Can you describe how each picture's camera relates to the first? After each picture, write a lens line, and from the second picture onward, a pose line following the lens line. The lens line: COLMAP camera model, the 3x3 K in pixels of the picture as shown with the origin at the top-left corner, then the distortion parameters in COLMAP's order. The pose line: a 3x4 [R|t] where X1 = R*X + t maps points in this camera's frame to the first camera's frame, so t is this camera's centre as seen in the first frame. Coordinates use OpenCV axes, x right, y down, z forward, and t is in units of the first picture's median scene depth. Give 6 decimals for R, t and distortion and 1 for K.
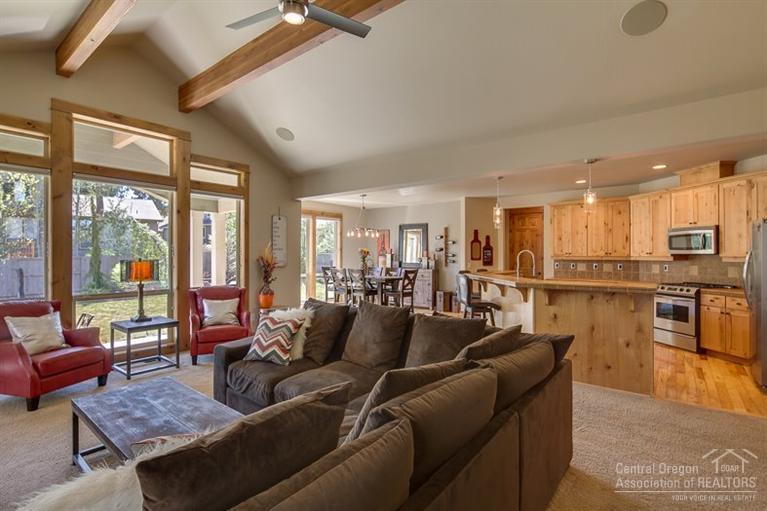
lens RADIAL K [[369.2, 0, 372.8], [0, 369.2, 253.2], [0, 0, 1]] dist [0.001637, -0.000034]
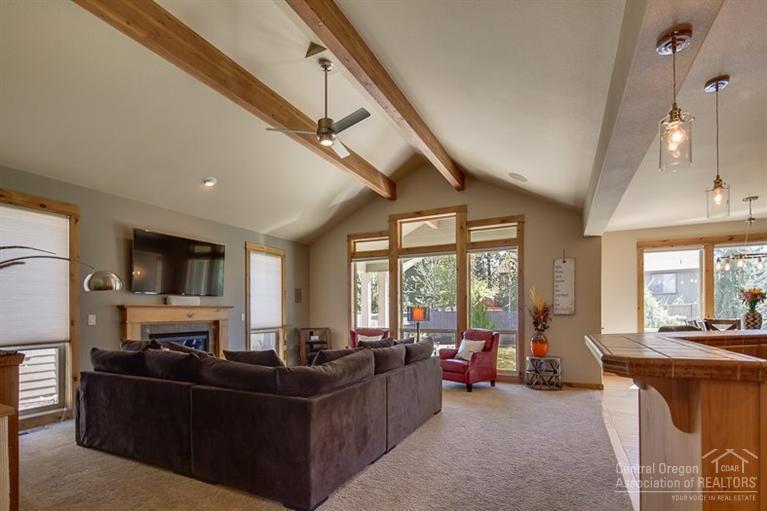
lens RADIAL K [[375.9, 0, 375.4], [0, 375.9, 311.8], [0, 0, 1]] dist [0.000825, -0.000208]
pose [[0.207927, -0.001598, -0.978143, 0.663939], [0.007778, 0.999970, 0.000020, 0.031046], [0.978113, -0.007612, 0.207933, 0.424665]]
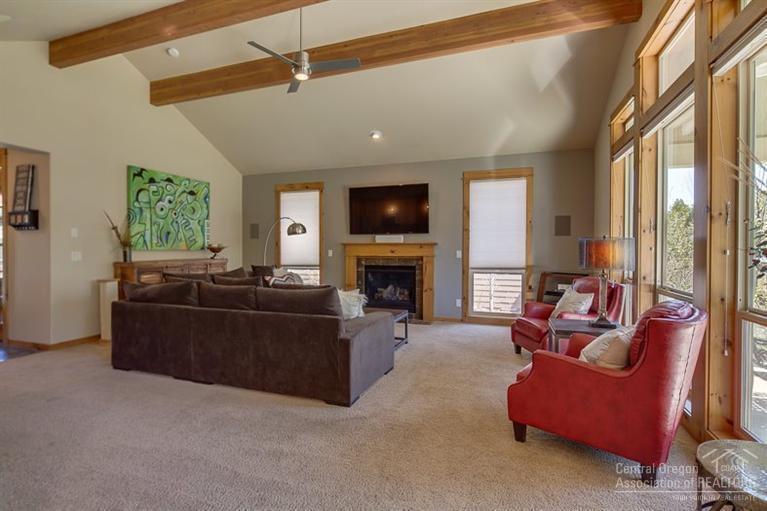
lens RADIAL K [[381.2, 0, 369.5], [0, 381.2, 252.8], [0, 0, 1]] dist [0.000829, 0.000058]
pose [[-0.949084, 0.003301, -0.315005, 0.005497], [0.000918, 0.999970, 0.007710, 0.032126], [0.315021, 0.007028, -0.949059, 1.259459]]
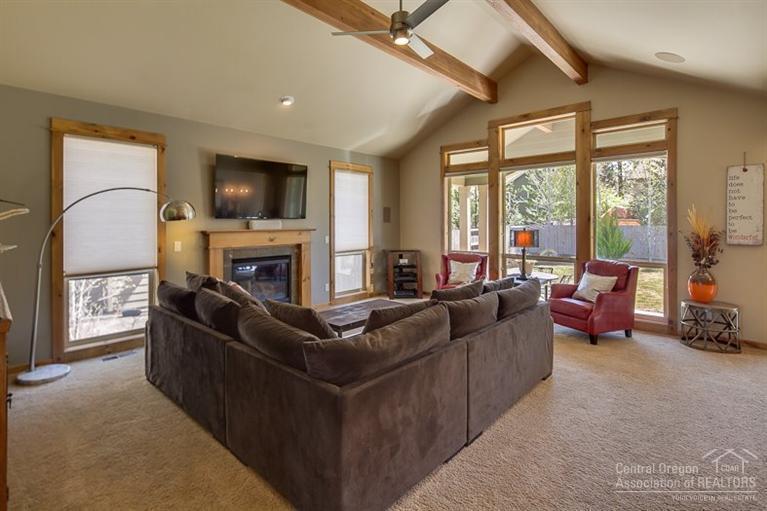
lens RADIAL K [[377.4, 0, 372.8], [0, 377.4, 222.7], [0, 0, 1]] dist [0.000192, -0.001773]
pose [[-0.075865, 0.001746, -0.997117, 0.535729], [0.005148, 0.999986, 0.001359, -0.007832], [0.997105, -0.005030, -0.075873, 0.487651]]
